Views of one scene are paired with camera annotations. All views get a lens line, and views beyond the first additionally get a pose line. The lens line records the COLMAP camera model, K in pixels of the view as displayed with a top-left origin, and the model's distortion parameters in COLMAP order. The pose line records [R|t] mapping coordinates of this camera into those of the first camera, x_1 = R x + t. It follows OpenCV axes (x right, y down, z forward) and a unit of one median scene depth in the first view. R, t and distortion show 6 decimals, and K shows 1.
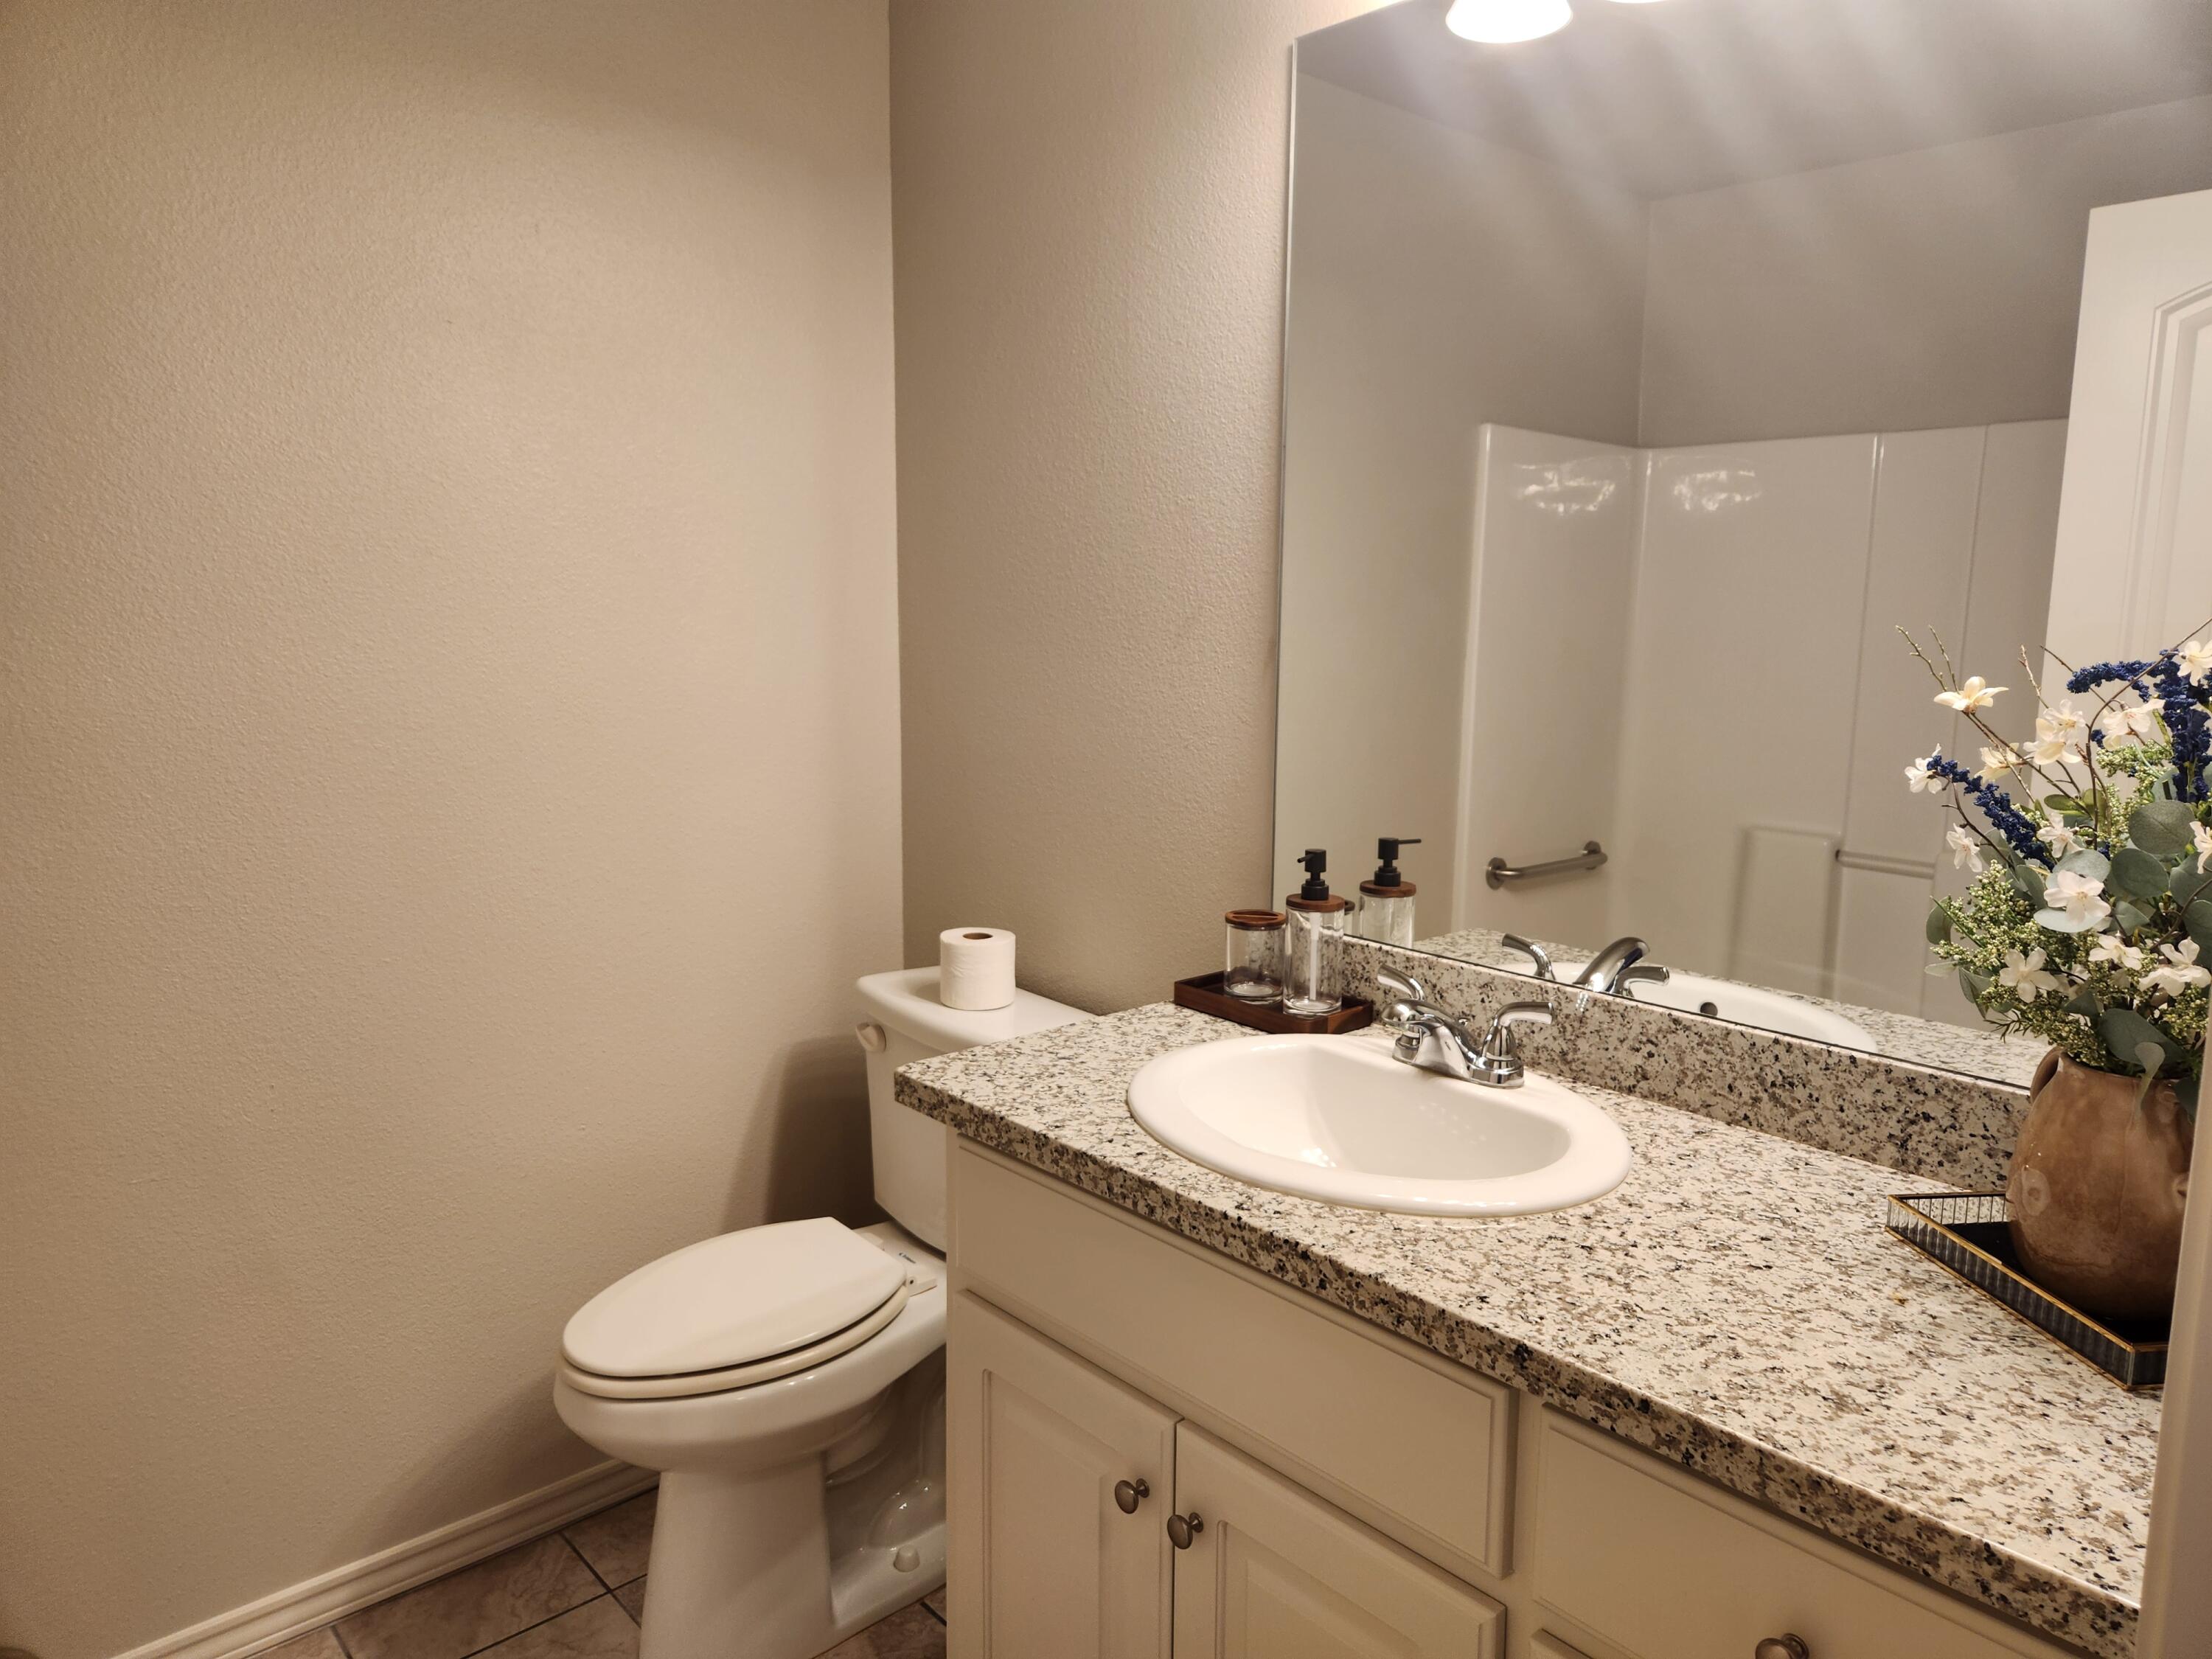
lens RADIAL K [[1457.1, 0, 1135.5], [0, 1457.1, 827.2], [0, 0, 1]] dist [0.059593, -0.043805]
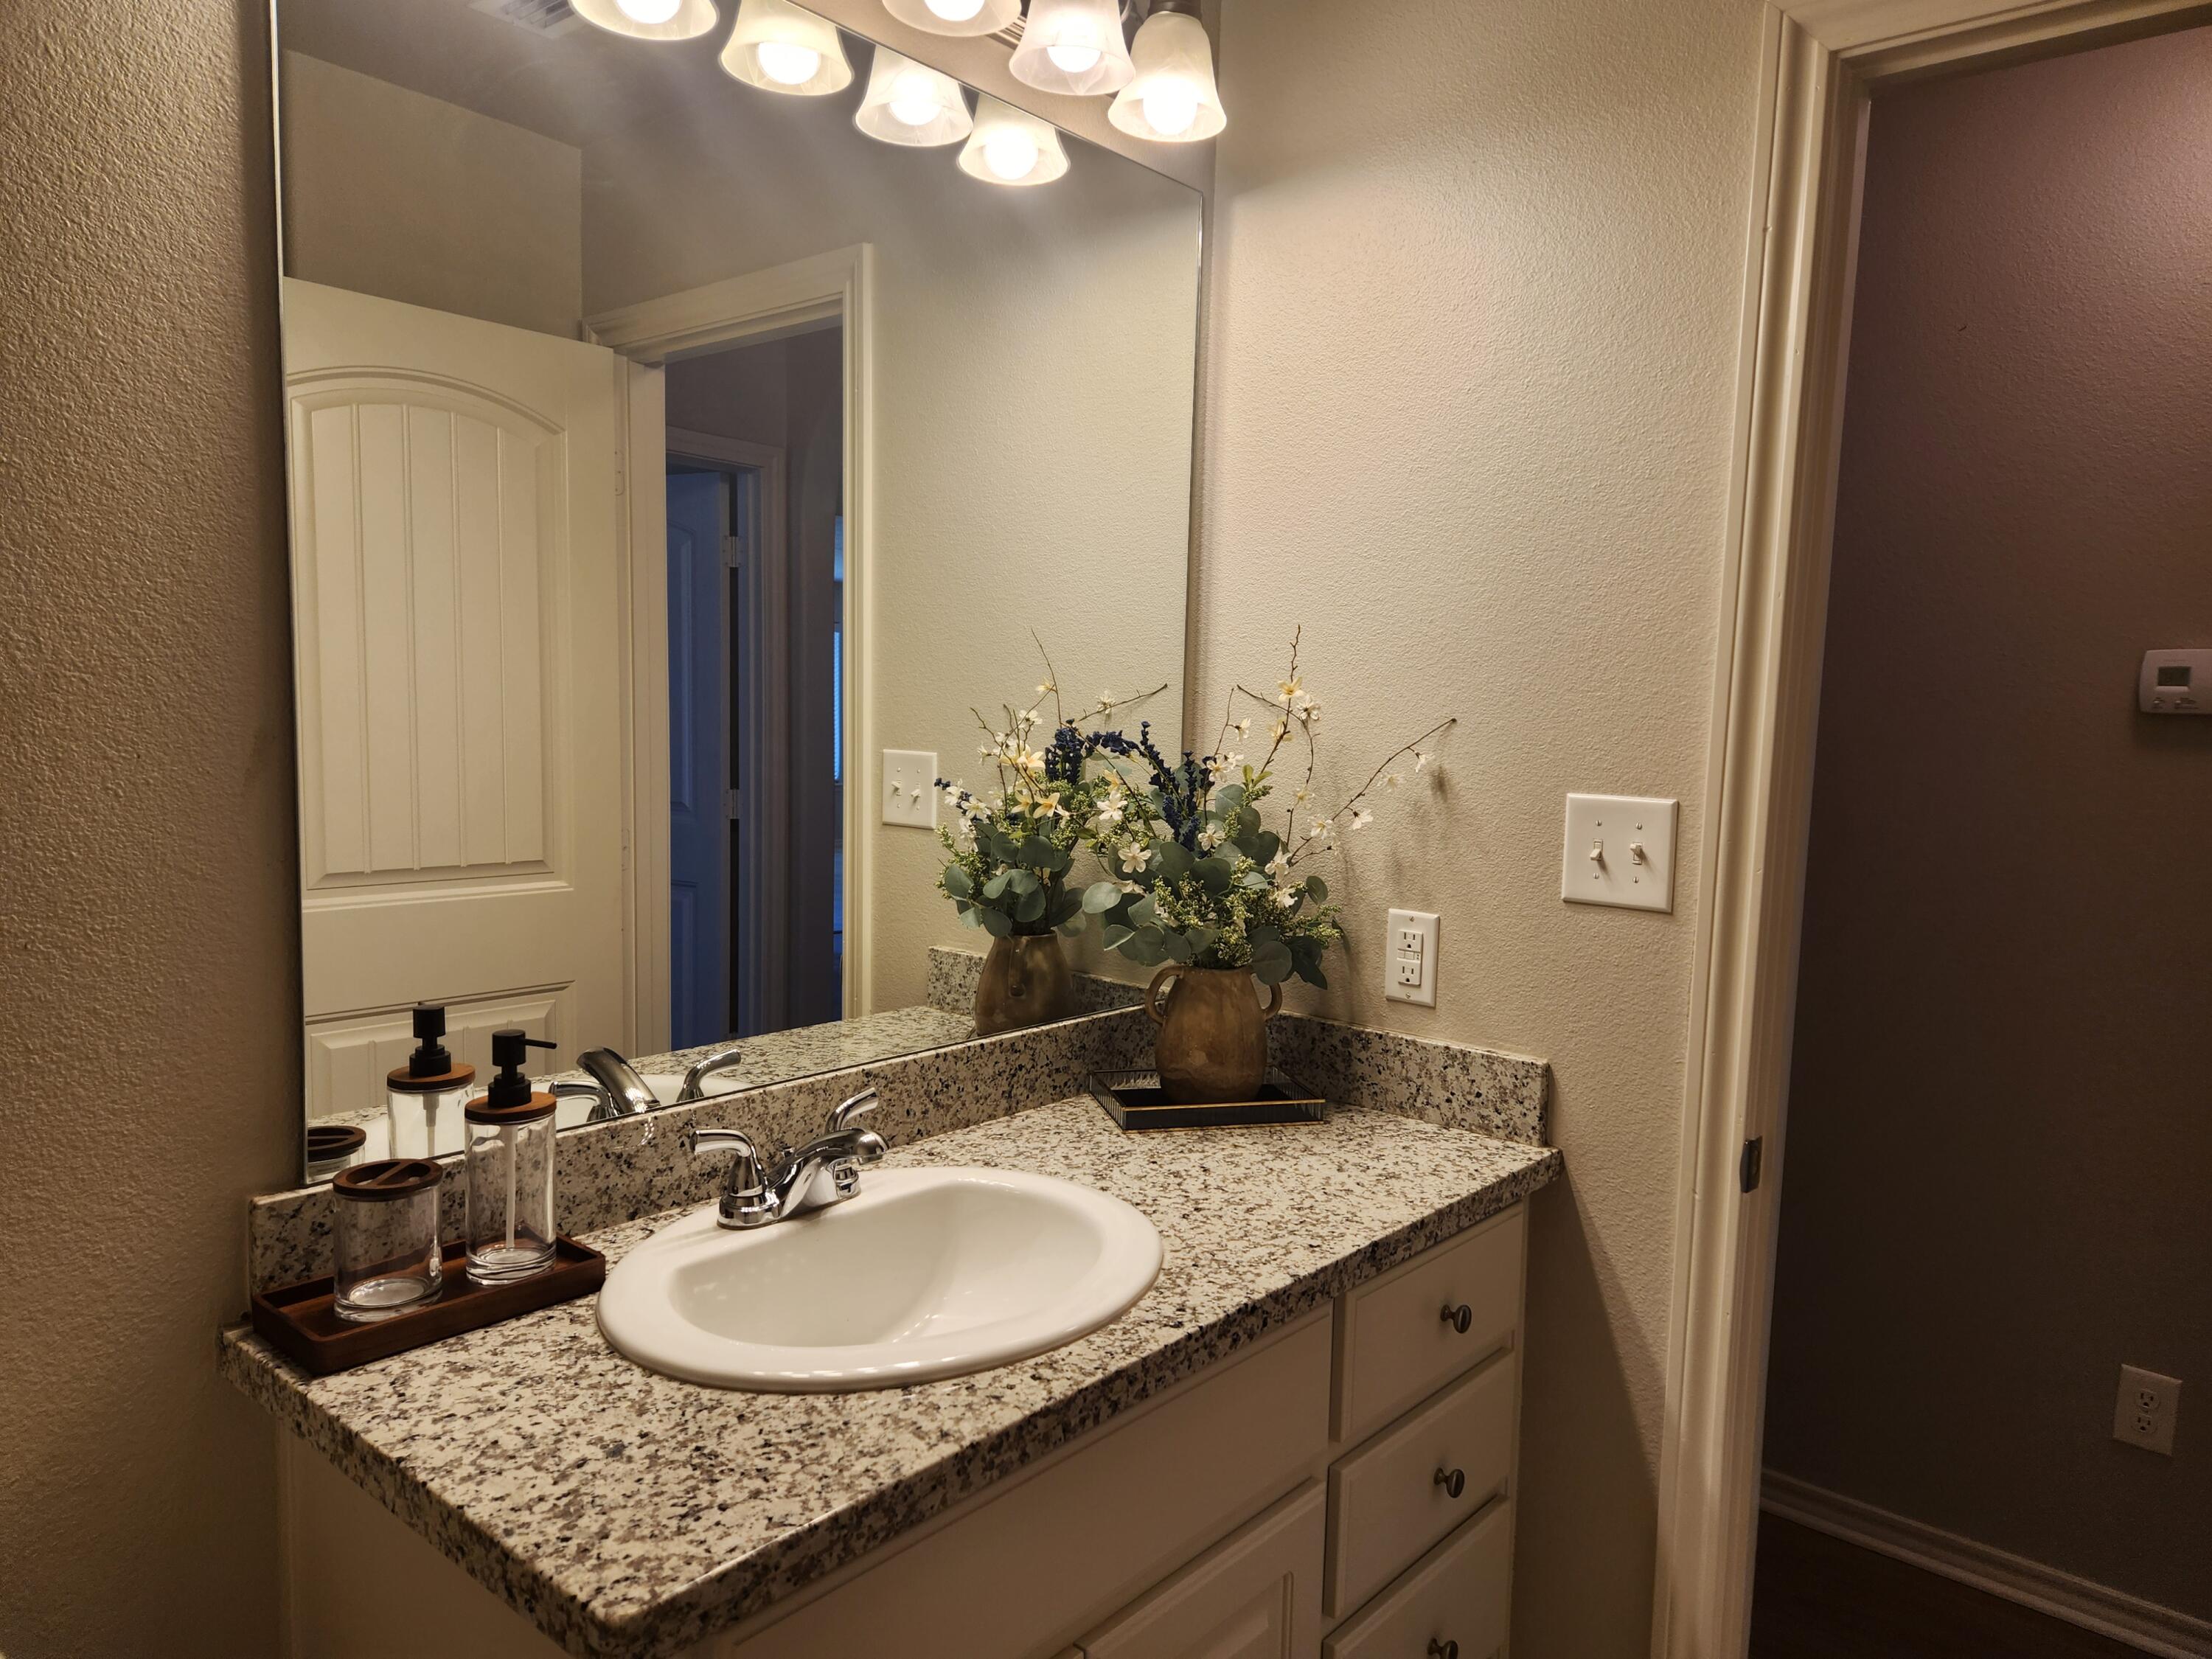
lens RADIAL K [[1491.6, 0, 1106.0], [0, 1491.6, 829.5], [0, 0, 1]] dist [0.056231, -0.001407]
pose [[-0.114974, -0.101056, 0.988215, -0.766033], [0.124743, 0.985468, 0.115288, -0.158923], [-0.985505, 0.136528, -0.100697, 0.979758]]
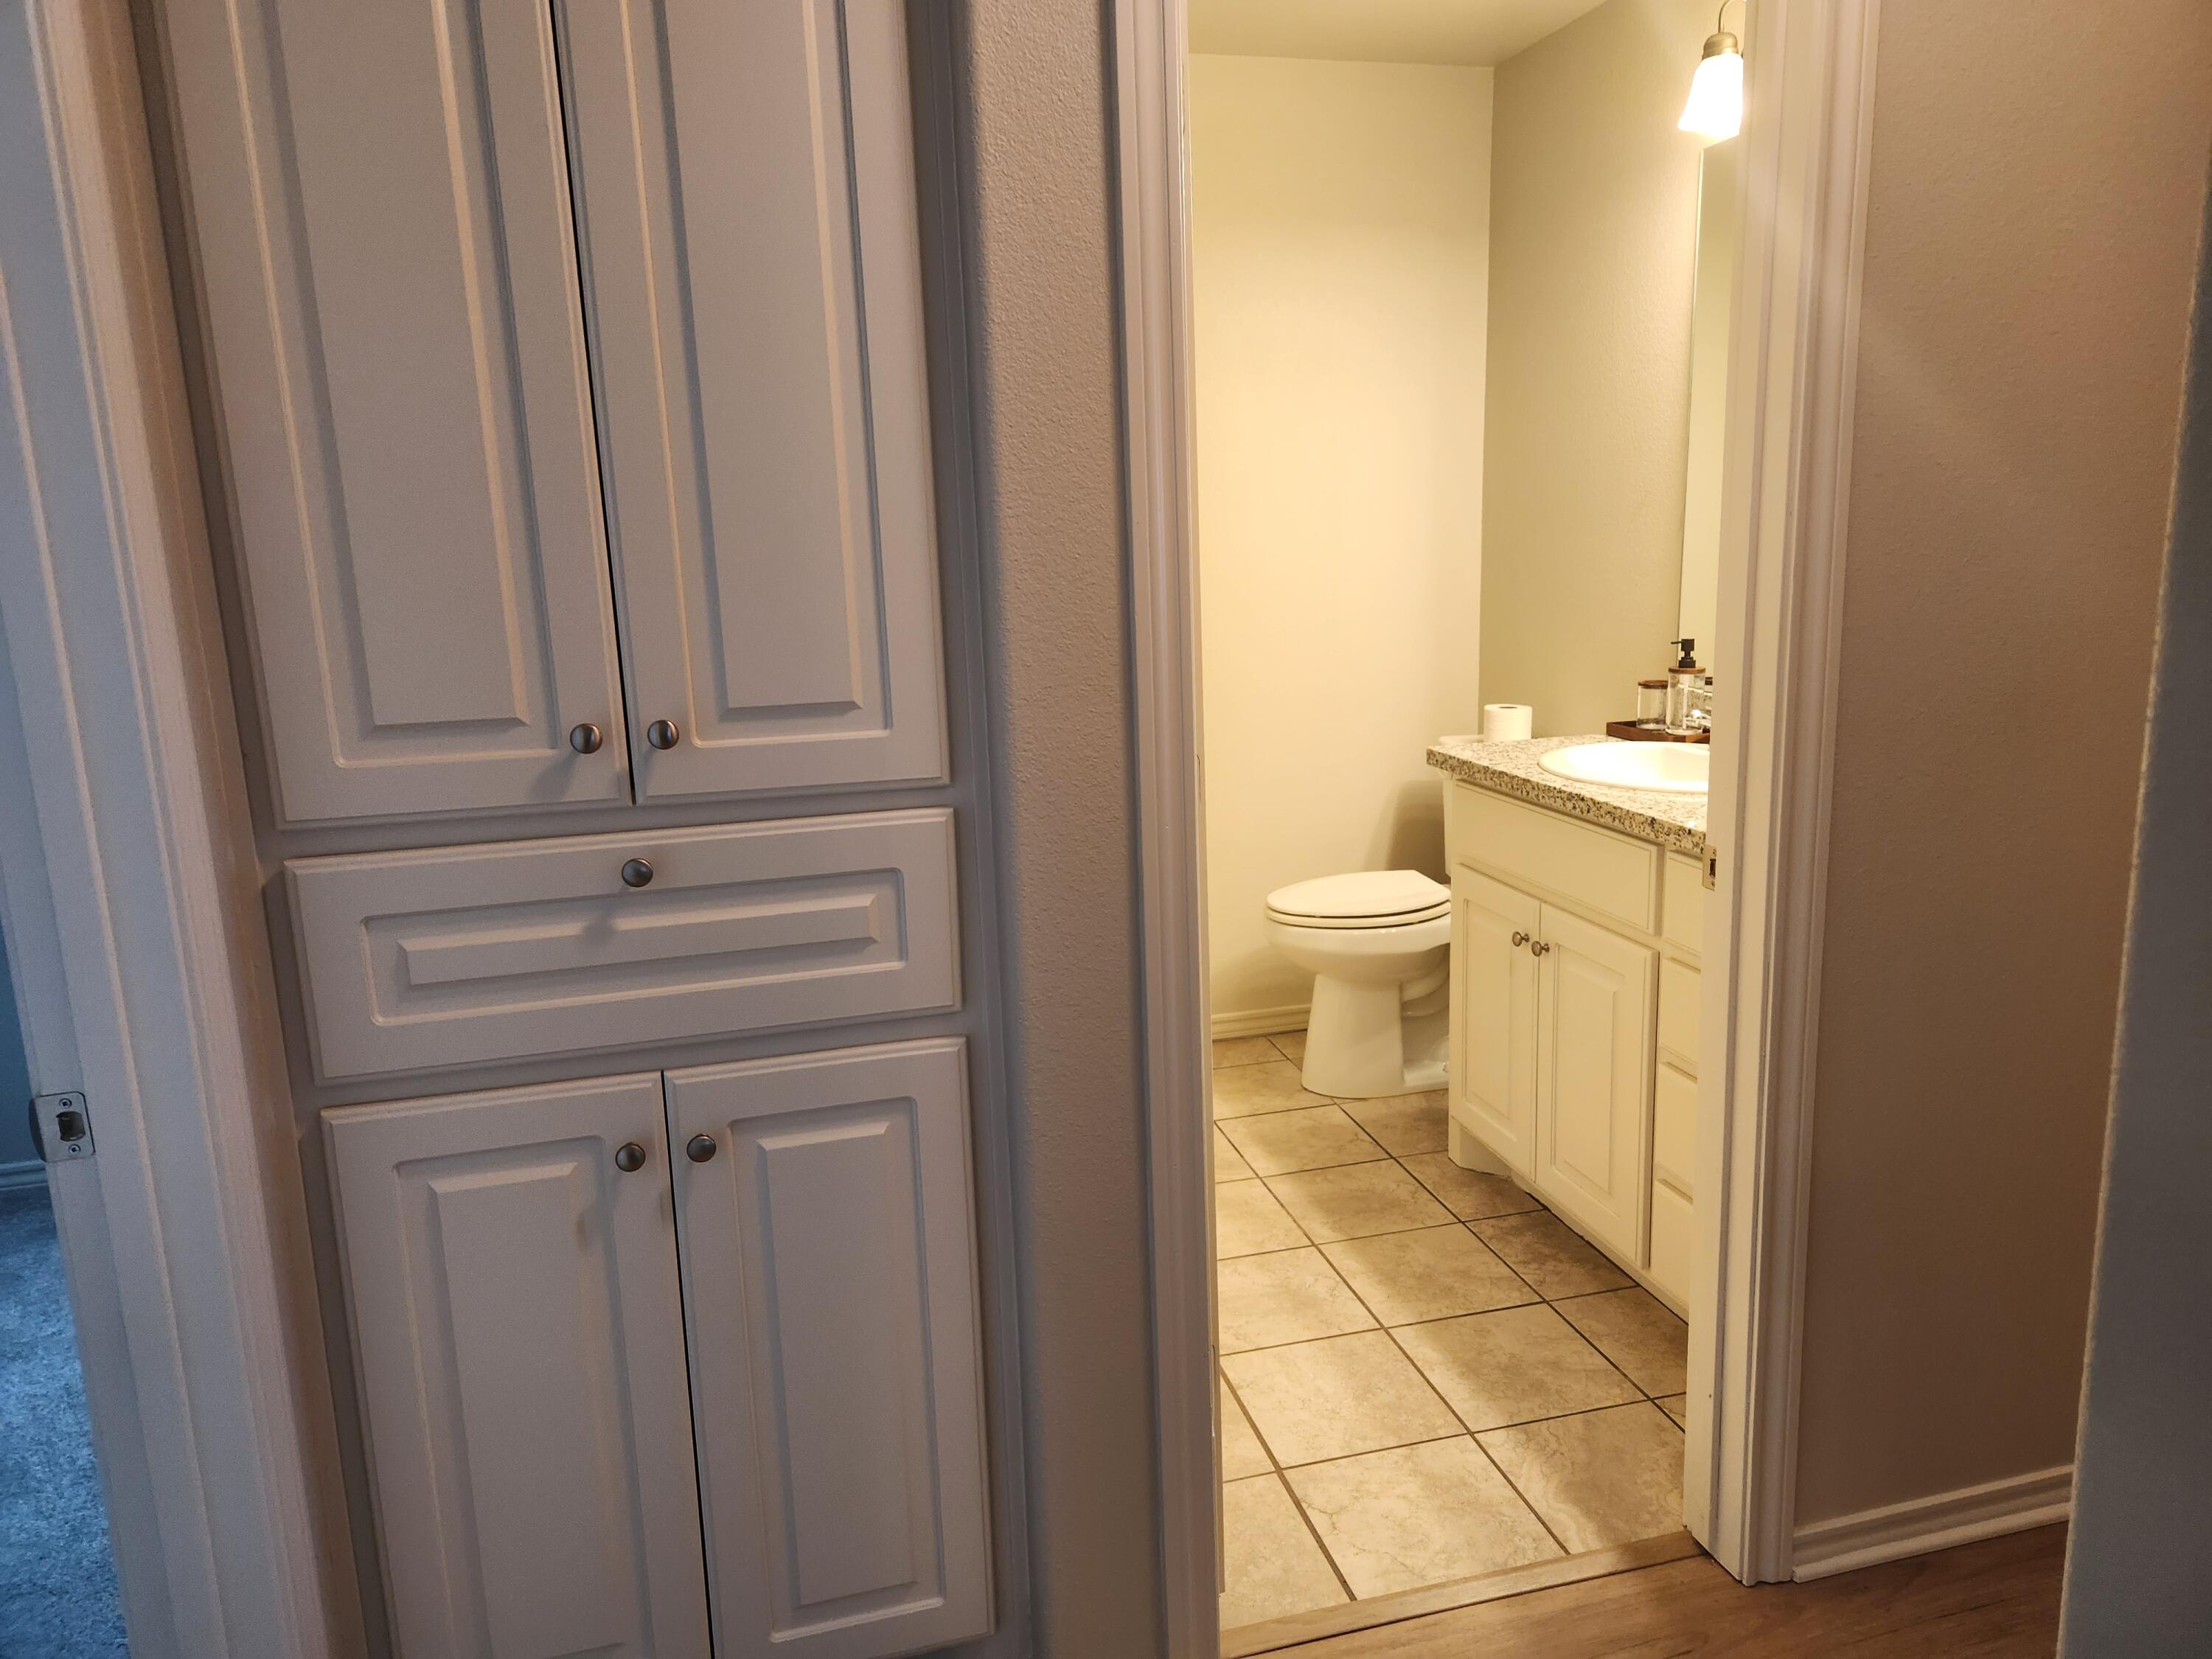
lens RADIAL K [[1478.1, 0, 1106.0], [0, 1478.1, 829.5], [0, 0, 1]] dist [0.228127, -0.000018]
pose [[0.876757, 0.063311, -0.476749, 0.490135], [-0.038654, 0.997367, 0.061361, 0.192624], [0.479378, -0.035370, 0.876895, -1.140095]]
